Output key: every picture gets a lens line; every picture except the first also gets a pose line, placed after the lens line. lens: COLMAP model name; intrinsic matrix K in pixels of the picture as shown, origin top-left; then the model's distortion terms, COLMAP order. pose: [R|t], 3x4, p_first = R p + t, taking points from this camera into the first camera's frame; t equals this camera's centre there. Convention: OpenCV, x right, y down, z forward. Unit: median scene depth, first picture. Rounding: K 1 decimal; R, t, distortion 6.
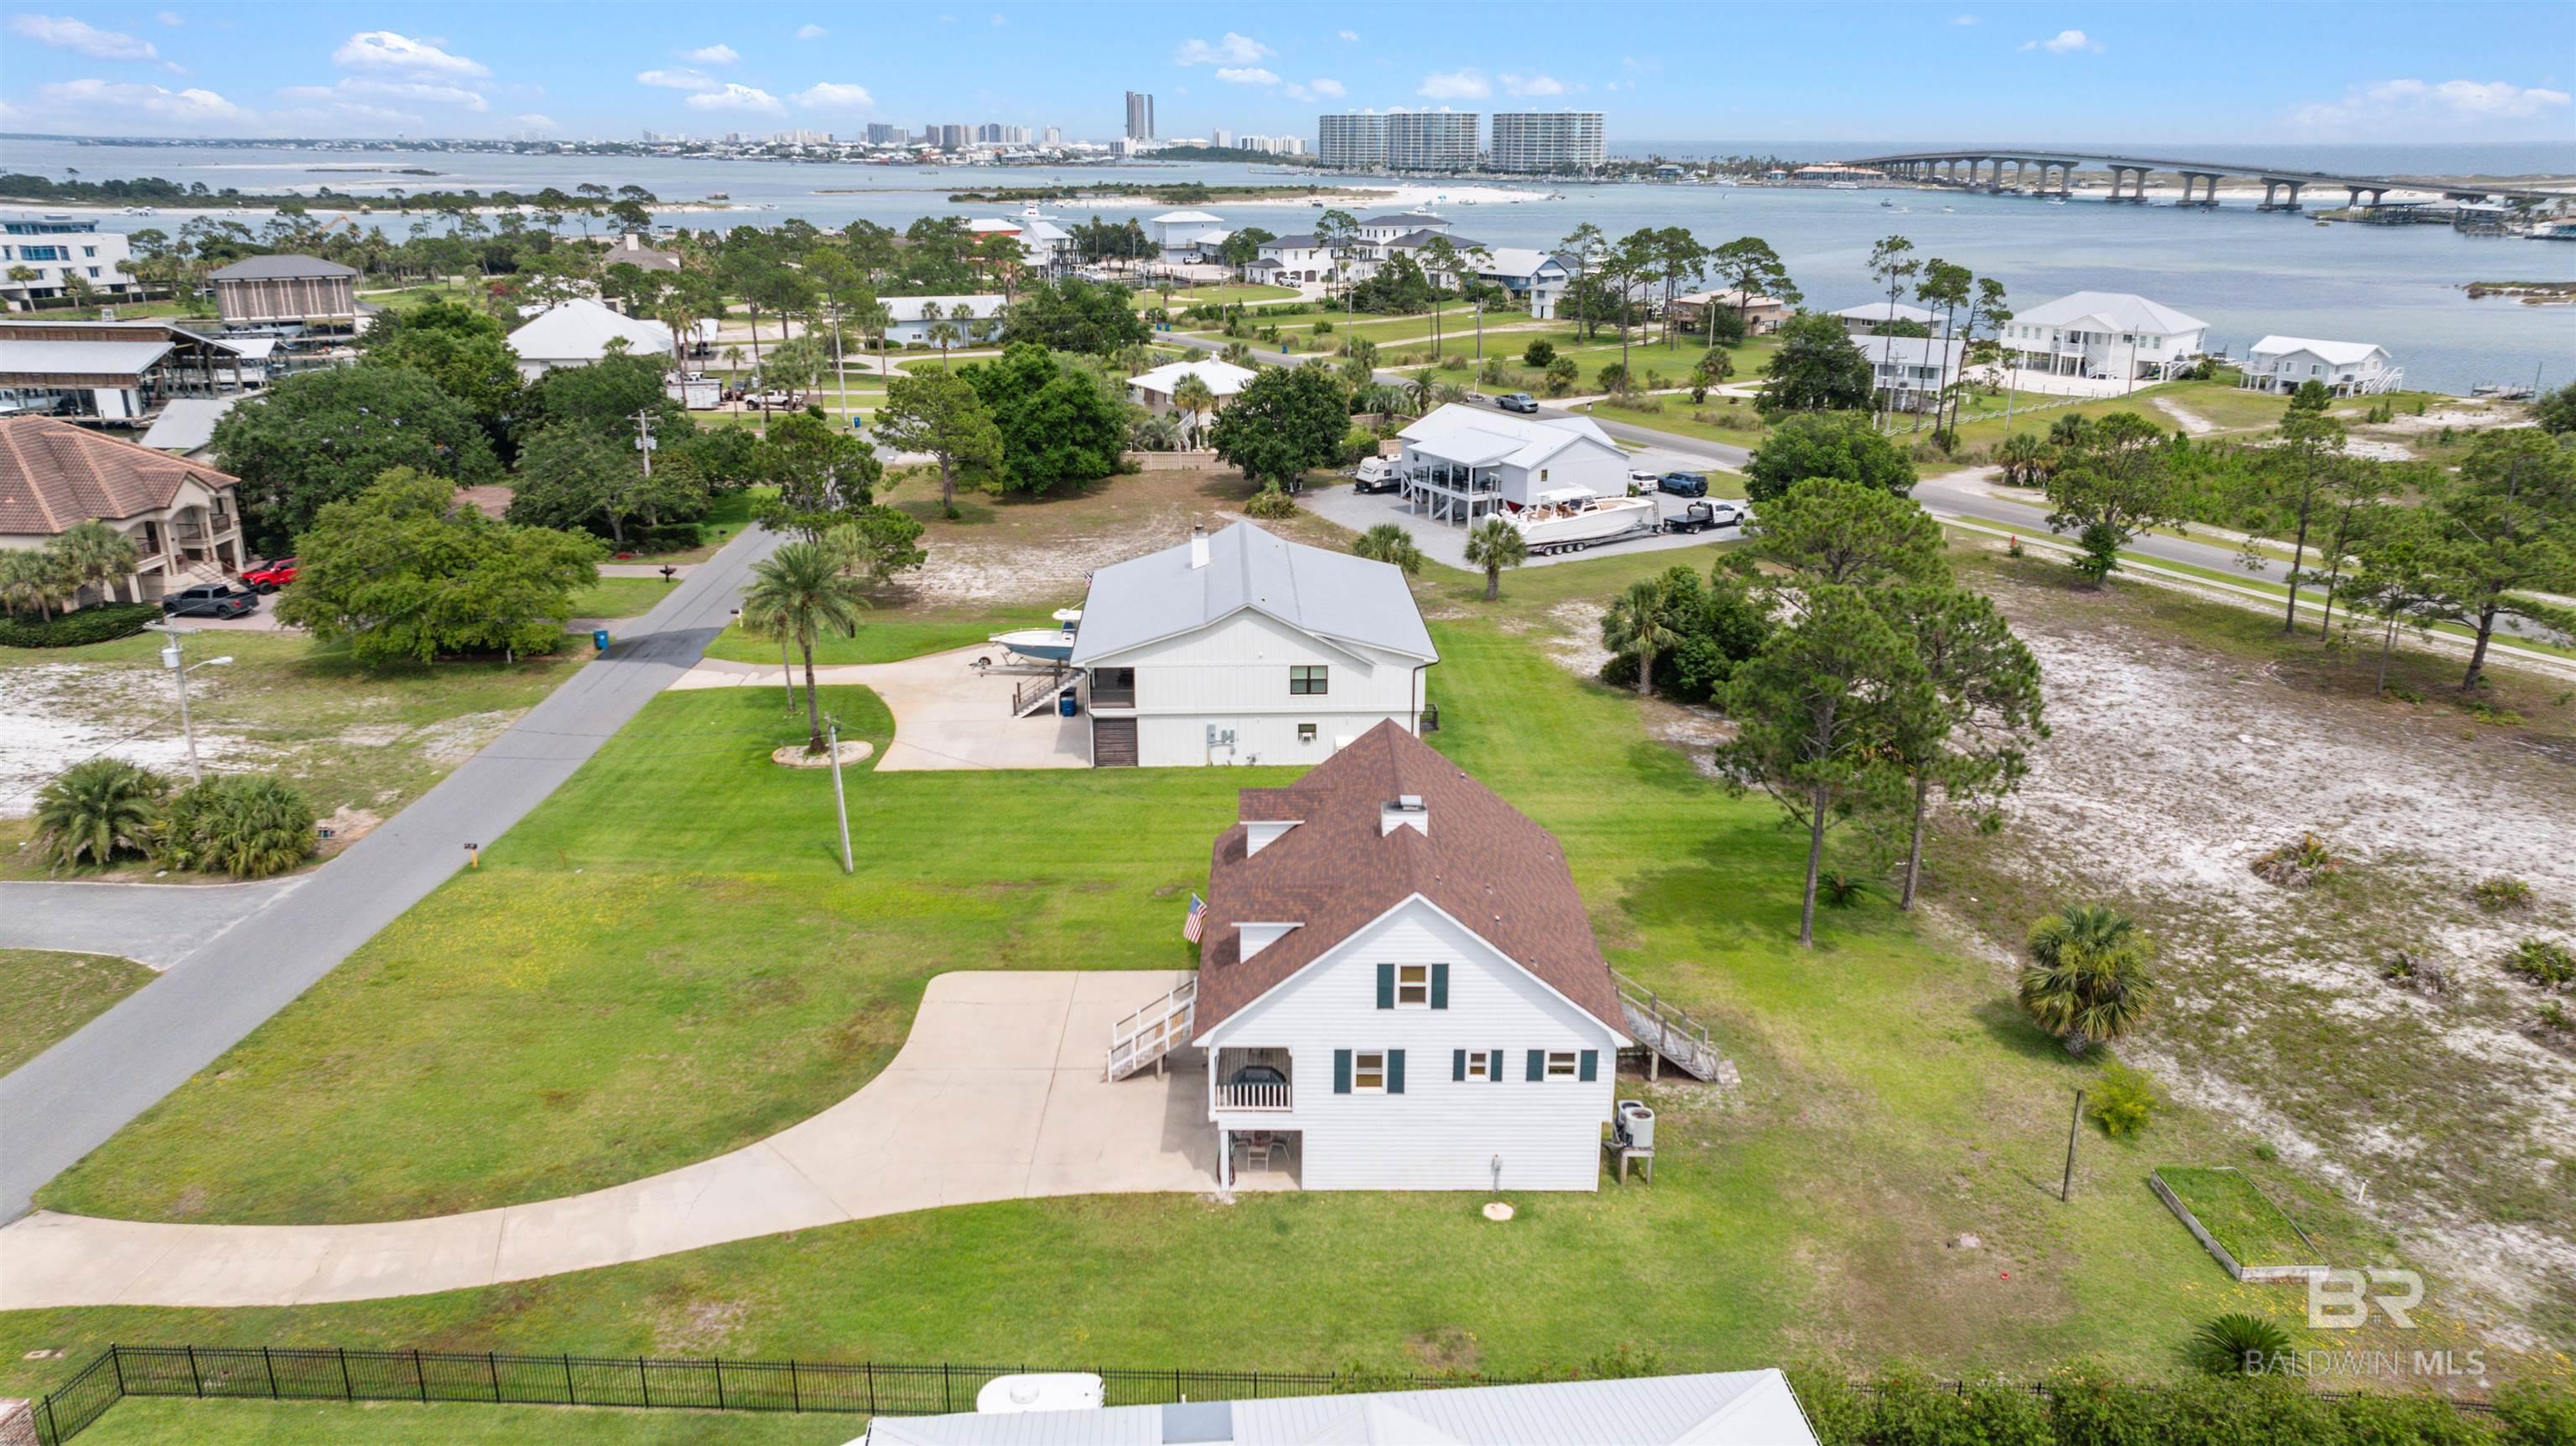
lens RADIAL K [[1806.3, 0, 1295.3], [0, 1806.3, 728.9], [0, 0, 1]] dist [-0.044762, 0.054237]
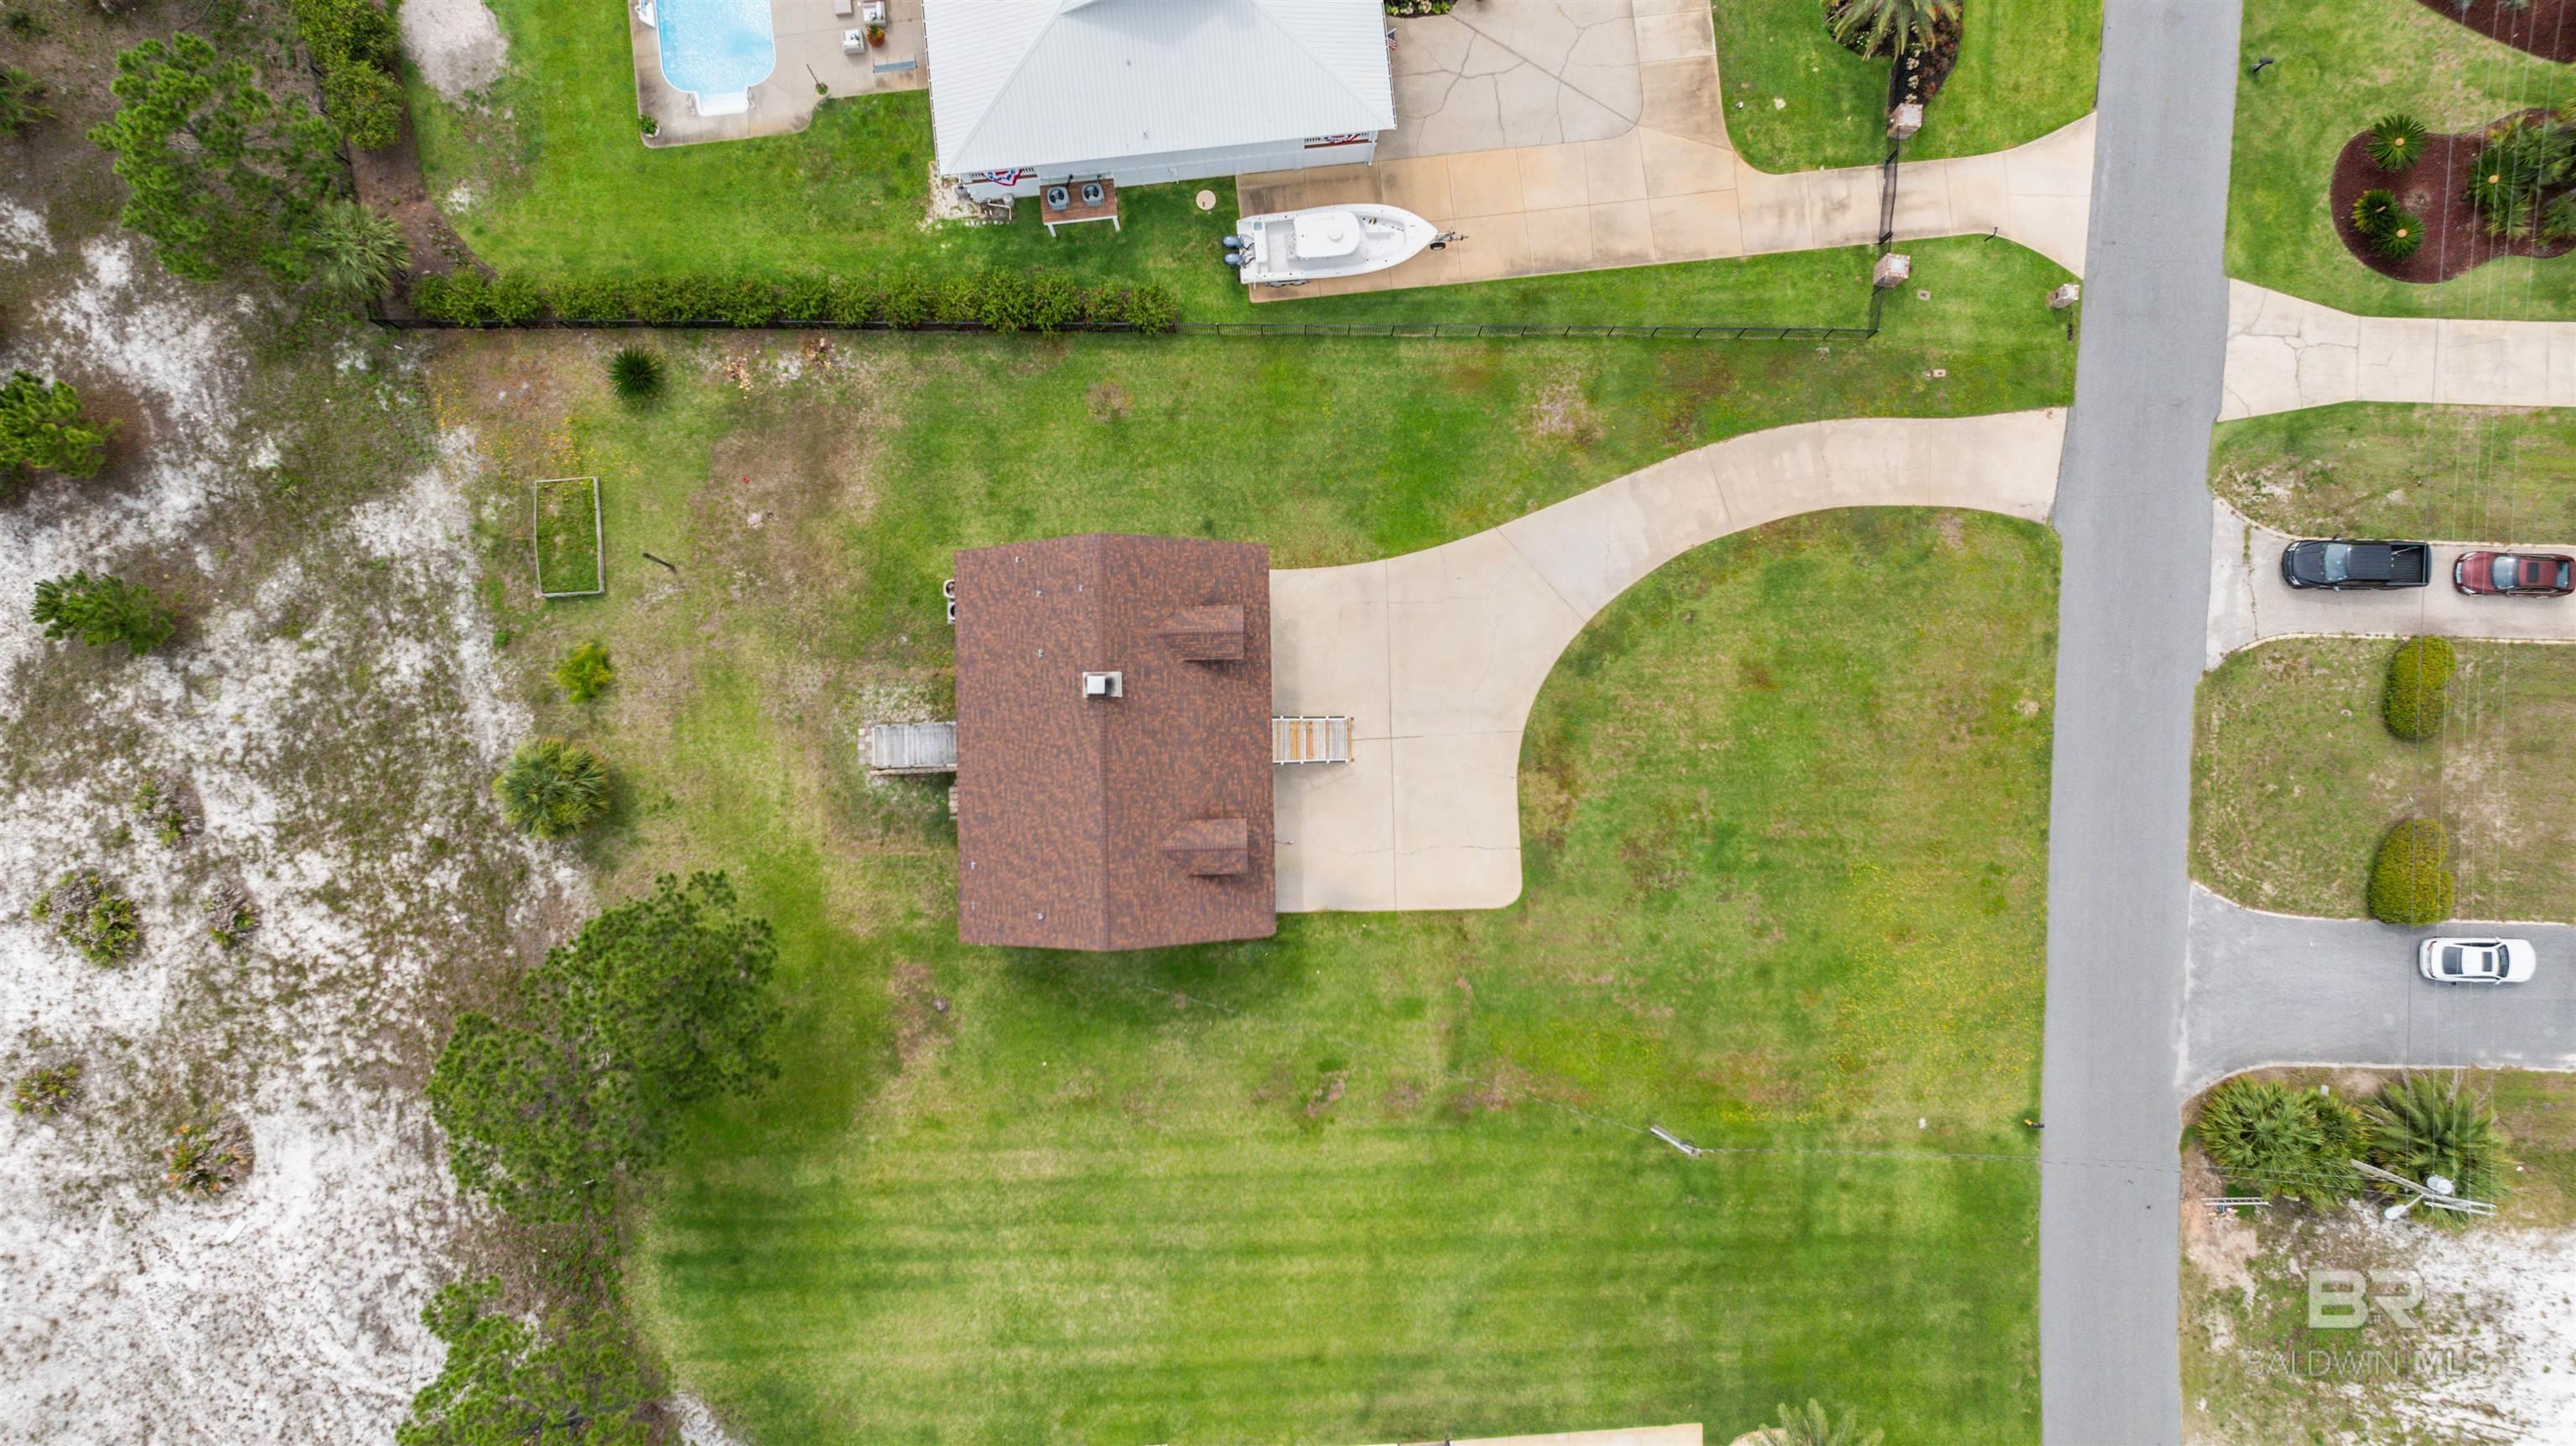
lens RADIAL K [[1806.3, 0, 1295.3], [0, 1806.3, 728.9], [0, 0, 1]] dist [-0.044762, 0.054237]
pose [[-0.999816, 0.019163, -0.001128, -0.025531], [-0.006722, -0.294461, 0.955640, -0.411469], [0.017981, 0.955471, 0.294535, 0.244947]]
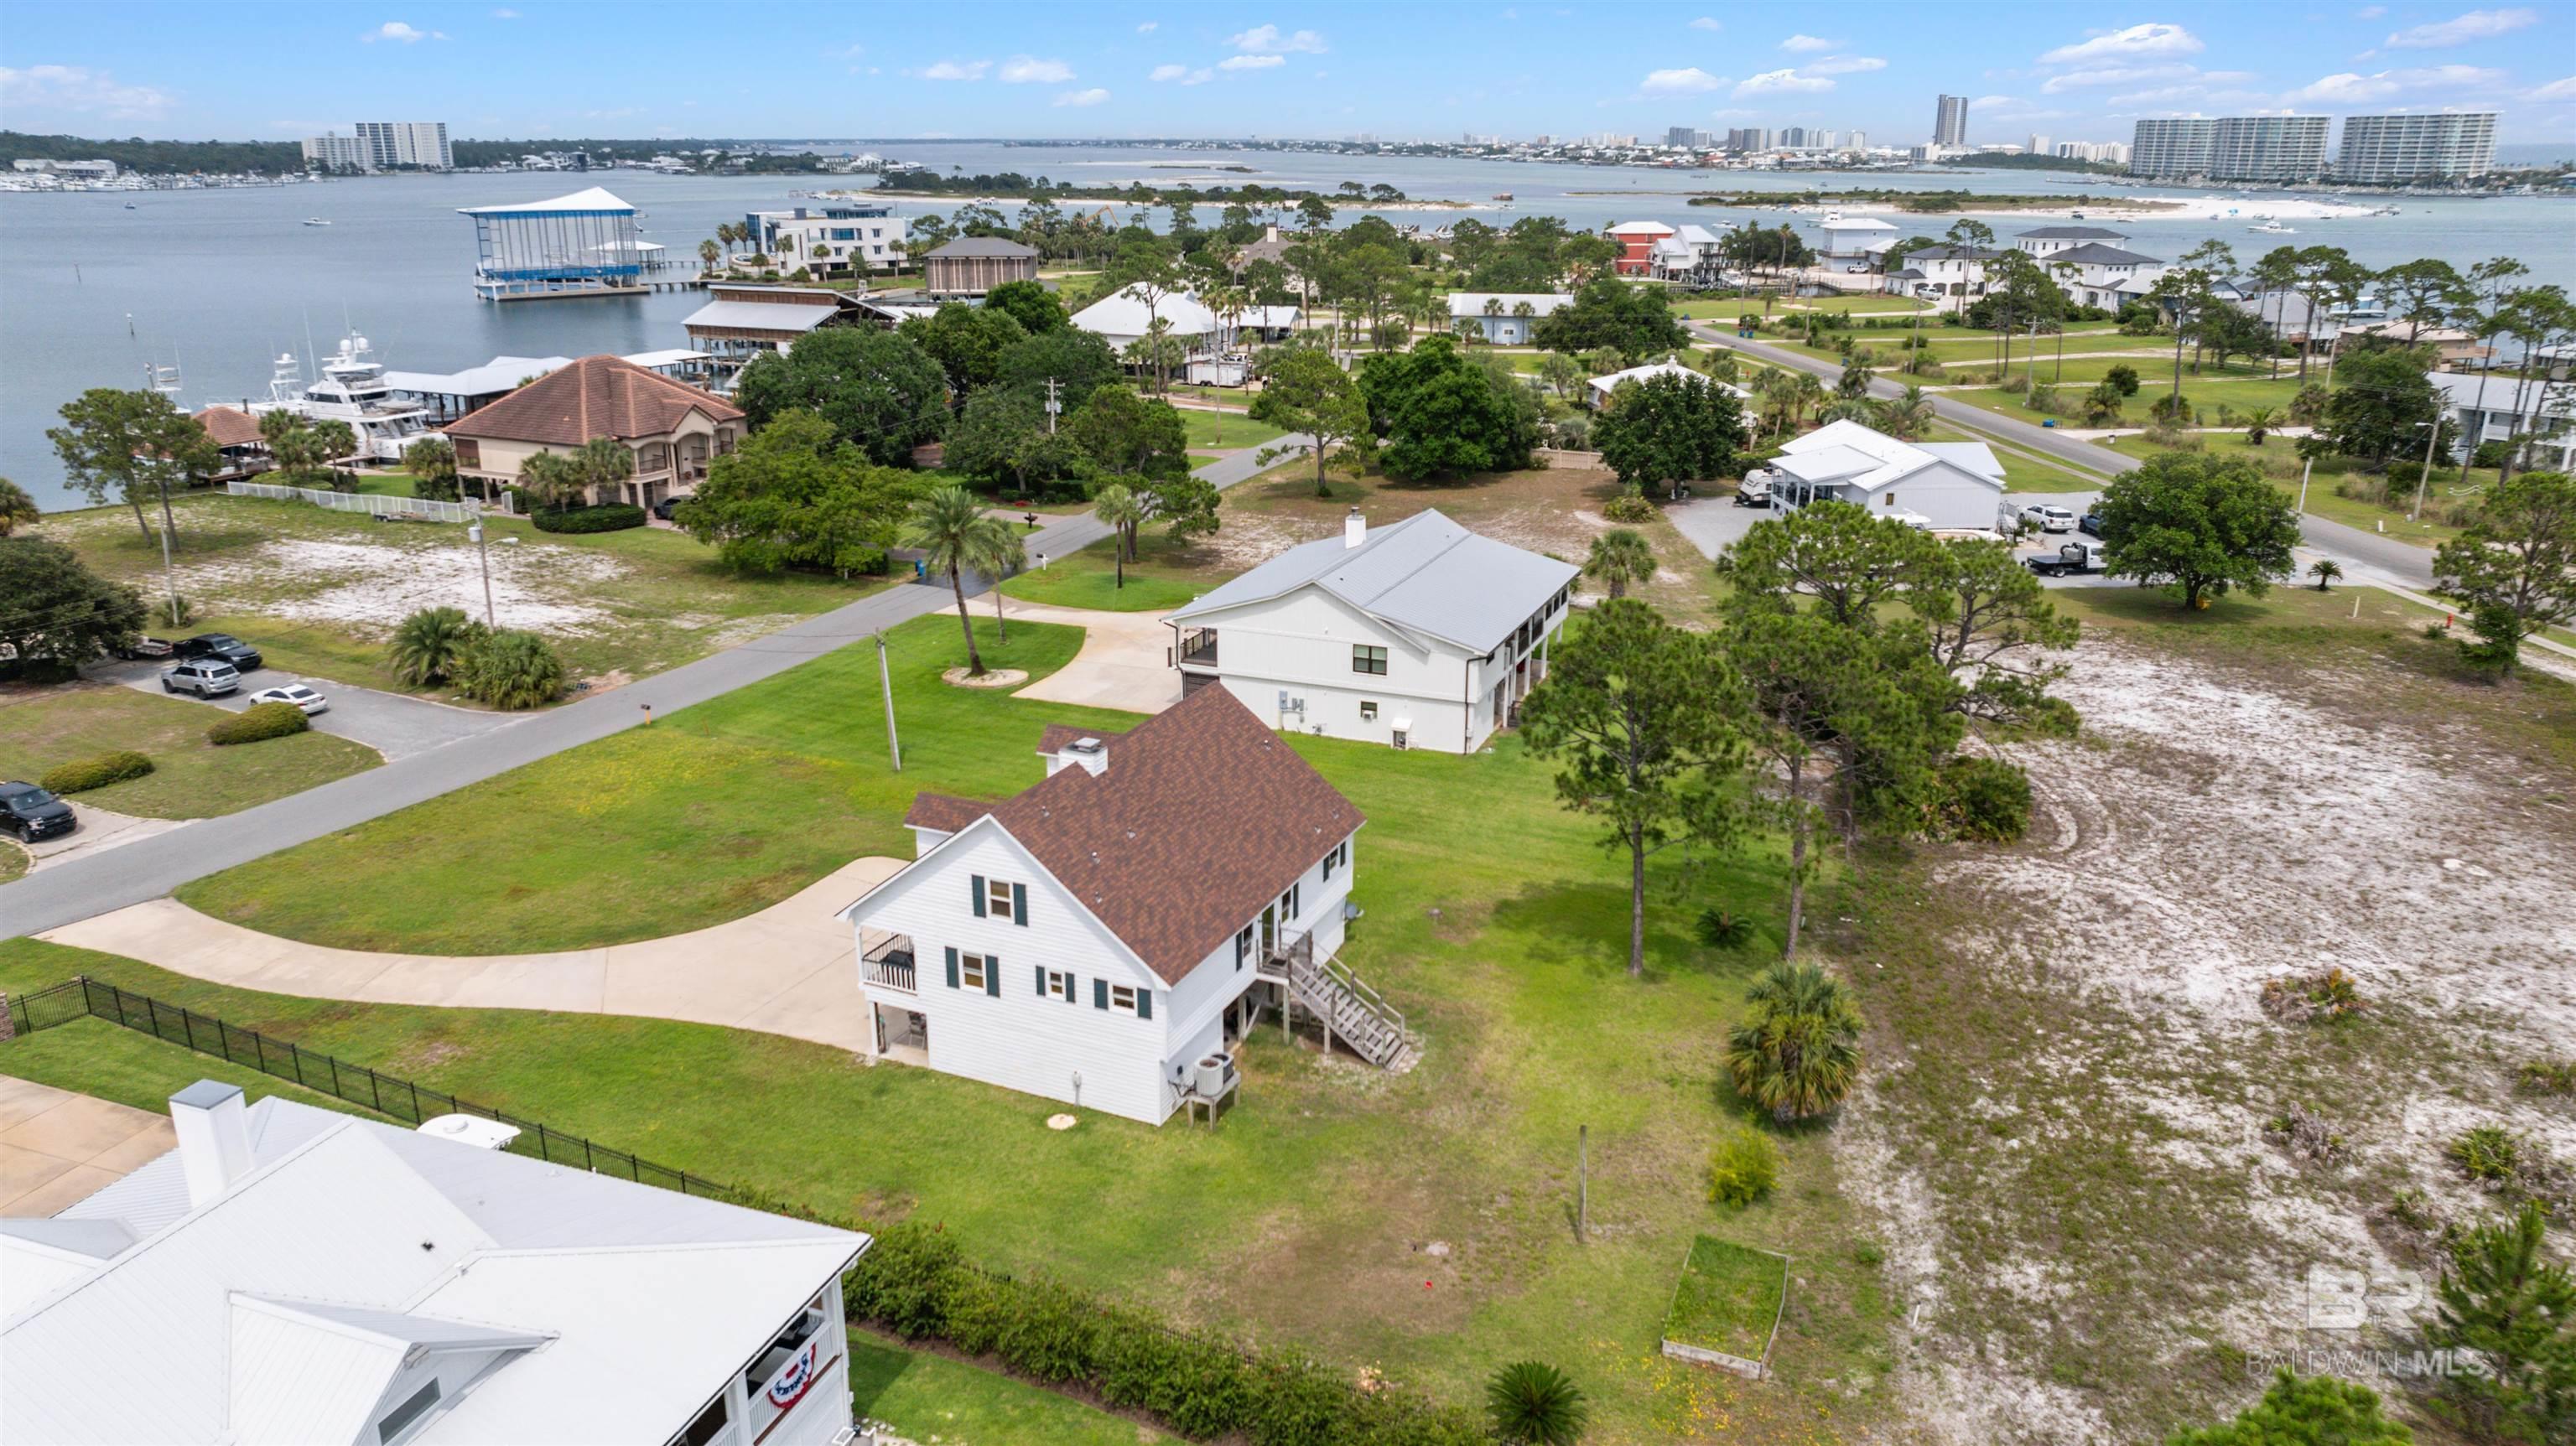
lens RADIAL K [[1806.3, 0, 1295.3], [0, 1806.3, 728.9], [0, 0, 1]] dist [-0.044762, 0.054237]
pose [[0.910973, 0.128685, -0.391877, 0.221117], [-0.129390, 0.991285, 0.024734, -0.004439], [0.391645, 0.028173, 0.919685, 0.015863]]
